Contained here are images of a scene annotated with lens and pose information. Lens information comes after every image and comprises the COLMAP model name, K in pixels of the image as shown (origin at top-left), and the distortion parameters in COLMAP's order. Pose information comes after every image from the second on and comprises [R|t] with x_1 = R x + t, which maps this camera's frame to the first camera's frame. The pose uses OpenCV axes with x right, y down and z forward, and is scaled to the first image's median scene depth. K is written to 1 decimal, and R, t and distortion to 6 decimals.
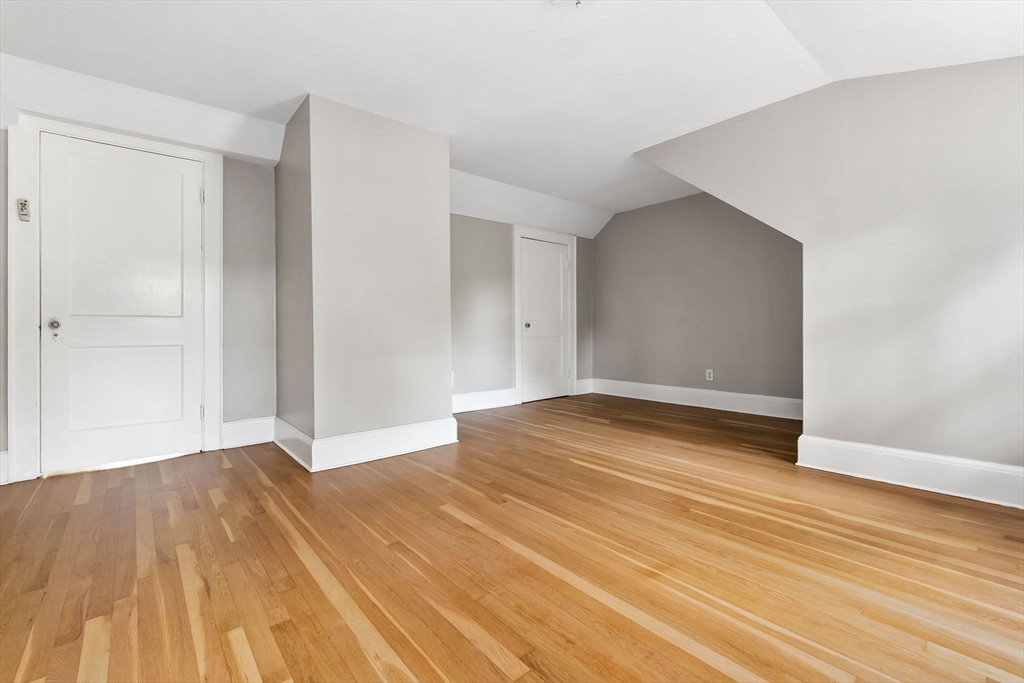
lens RADIAL K [[446.5, 0, 510.1], [0, 446.5, 332.9], [0, 0, 1]] dist [-0.002583, 0.000467]
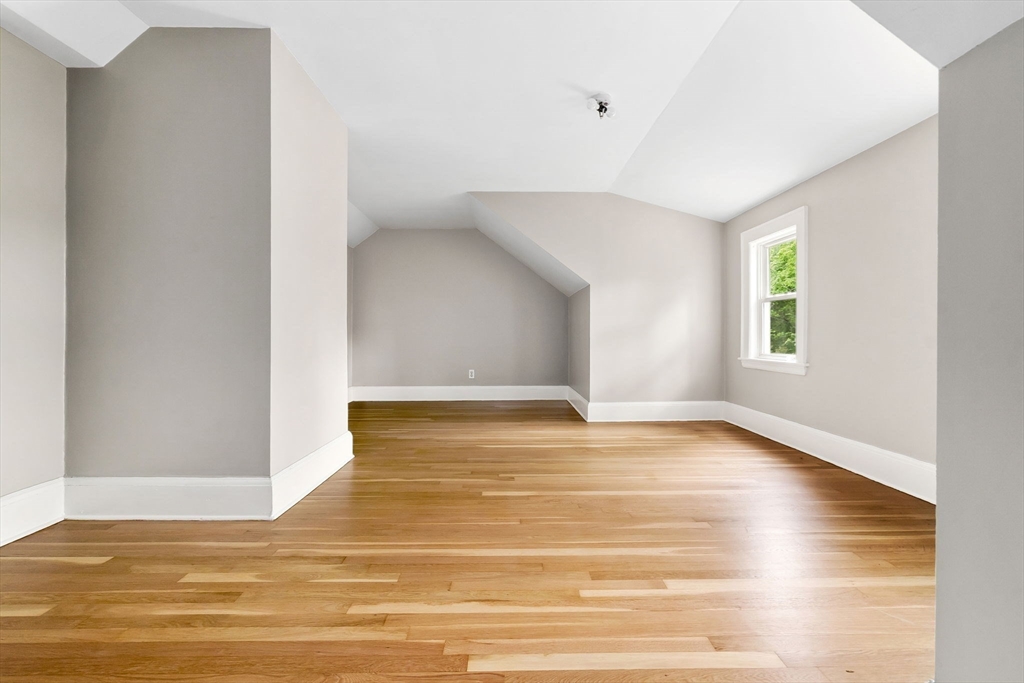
lens RADIAL K [[446.5, 0, 511.9], [0, 446.5, 342.4], [0, 0, 1]] dist [-0.002583, 0.000467]
pose [[0.629247, -0.002045, 0.777202, -1.048809], [0.002698, 0.999996, 0.000446, 0.010789], [-0.777200, 0.001817, 0.629251, 0.265470]]
